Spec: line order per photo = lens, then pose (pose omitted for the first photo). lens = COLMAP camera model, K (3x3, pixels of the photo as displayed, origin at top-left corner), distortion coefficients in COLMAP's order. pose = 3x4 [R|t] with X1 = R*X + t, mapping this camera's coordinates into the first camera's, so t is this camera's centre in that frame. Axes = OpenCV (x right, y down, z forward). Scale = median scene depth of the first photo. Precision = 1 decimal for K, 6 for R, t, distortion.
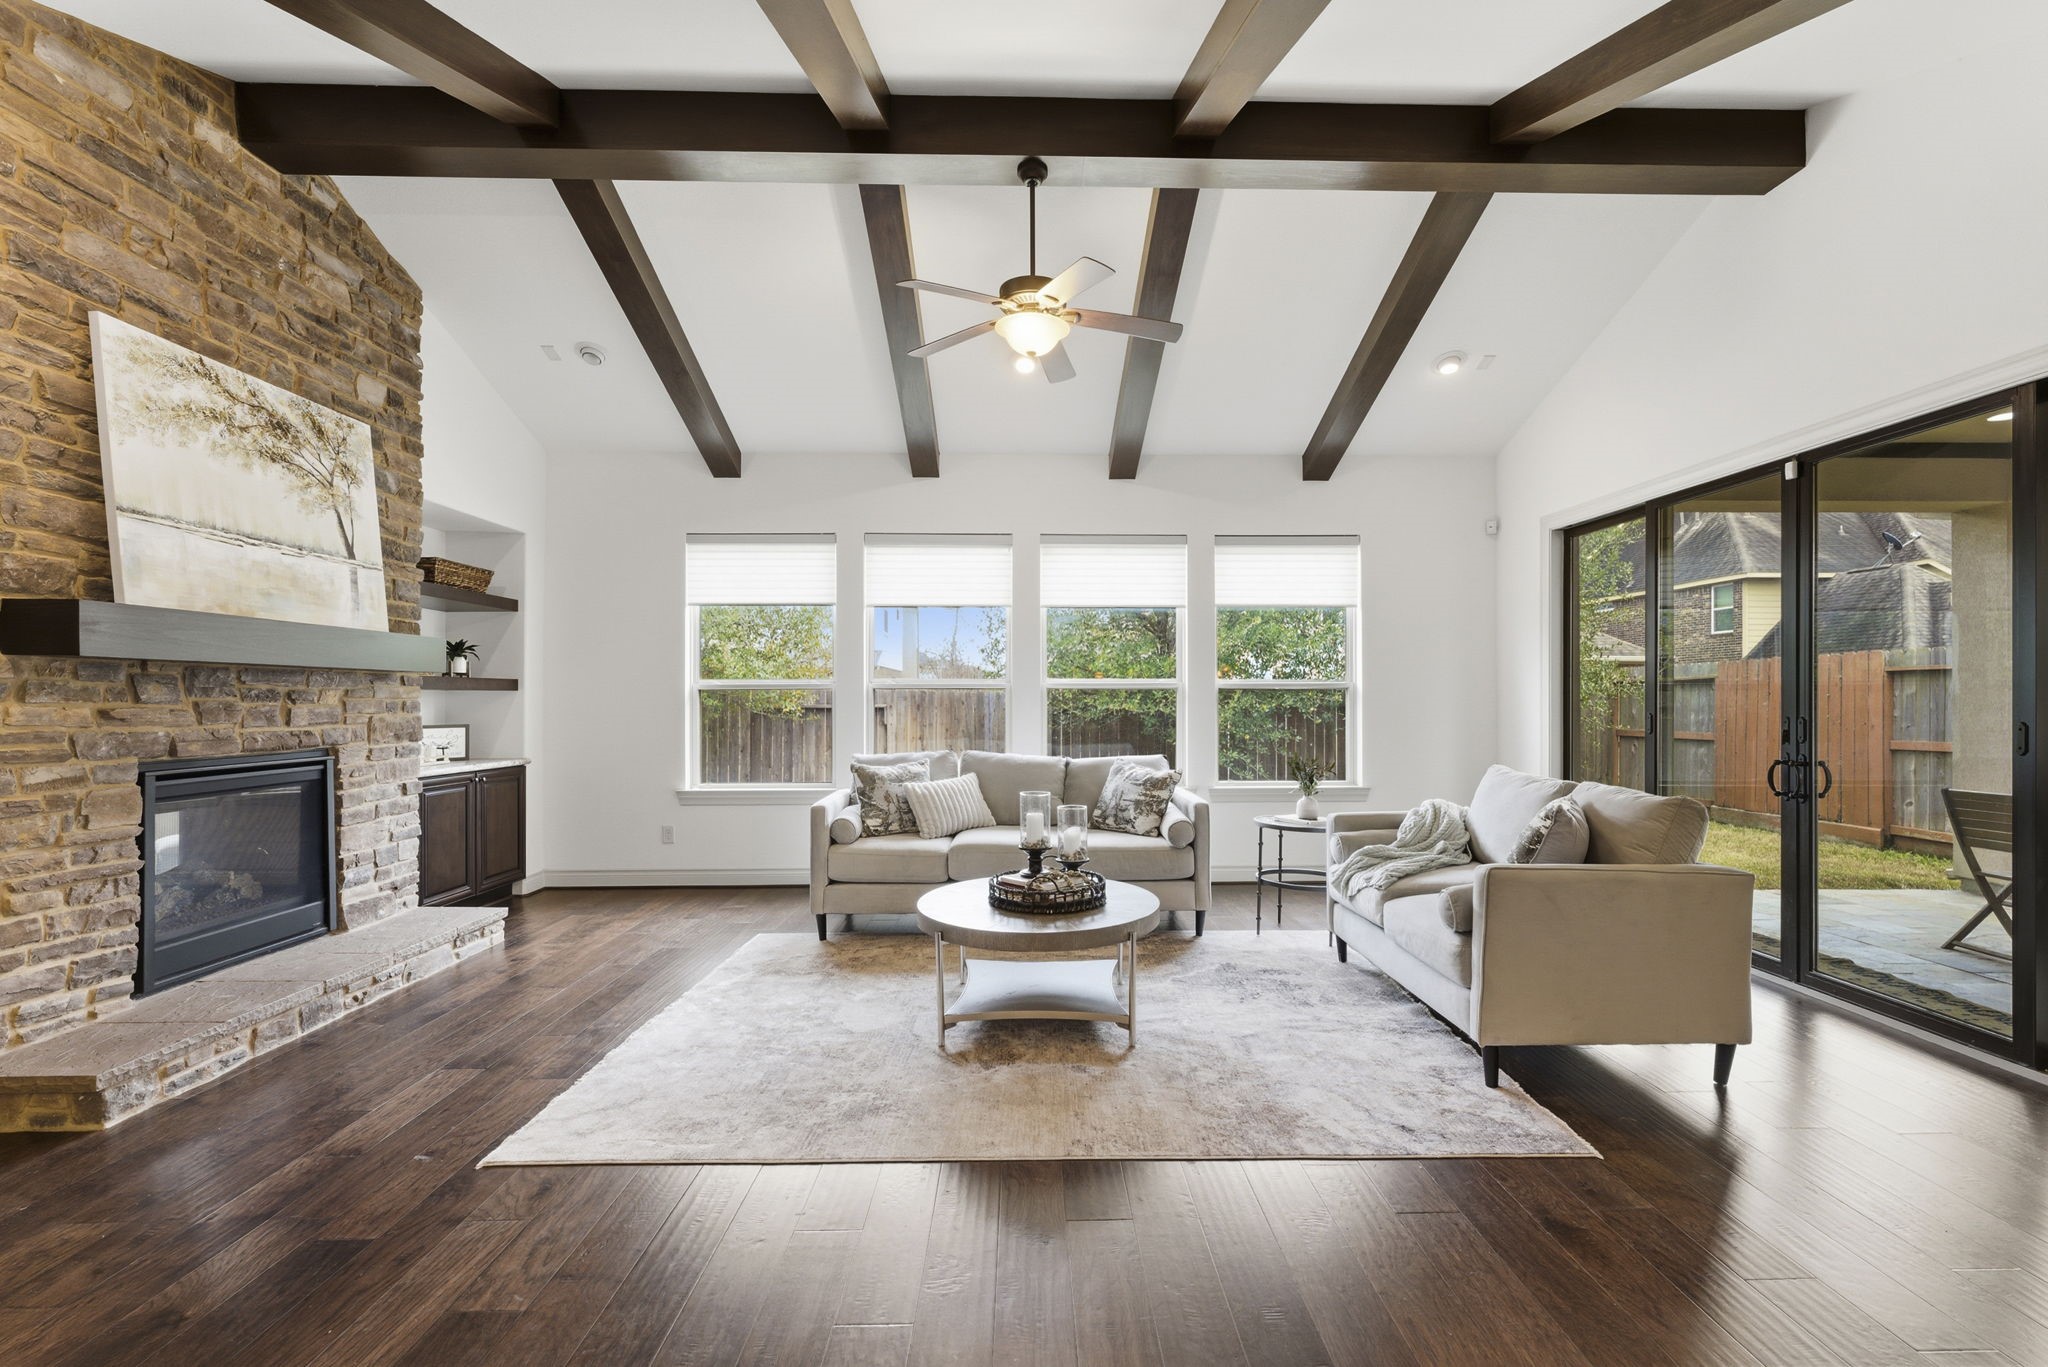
lens RADIAL K [[907.4, 0, 1029.5], [0, 907.4, 697.3], [0, 0, 1]] dist [0.000537, 0.000027]
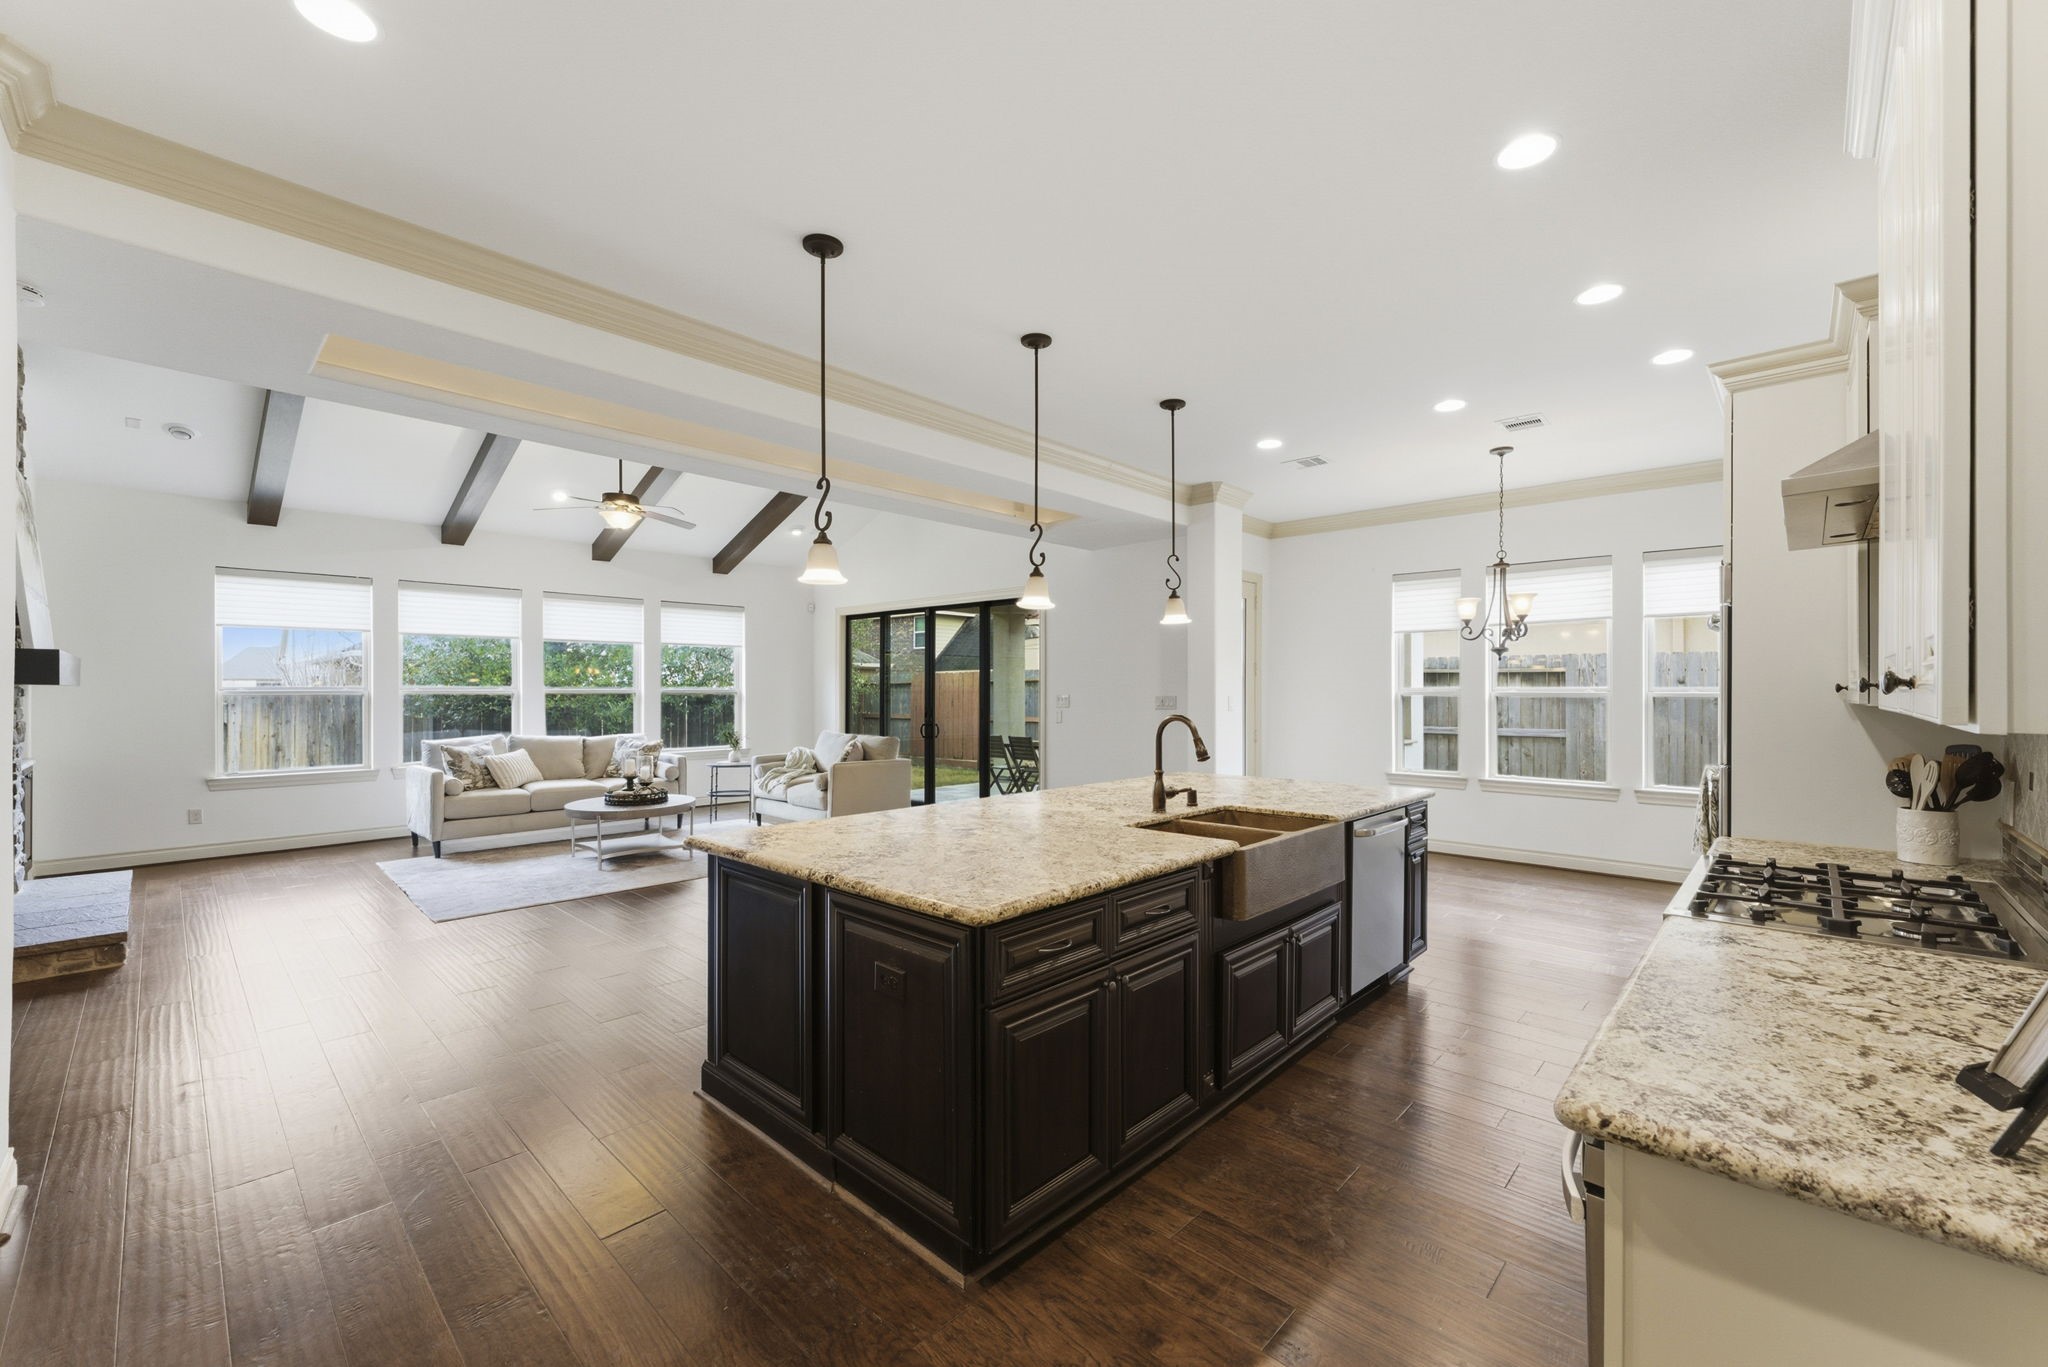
lens RADIAL K [[823.4, 0, 1031.0], [0, 823.4, 688.8], [0, 0, 1]] dist [-0.000073, -0.000047]
pose [[0.708859, 0.002561, 0.705346, -0.467306], [-0.003497, 0.999994, -0.000116, -0.025382], [-0.705342, -0.002384, 0.708863, -0.671601]]
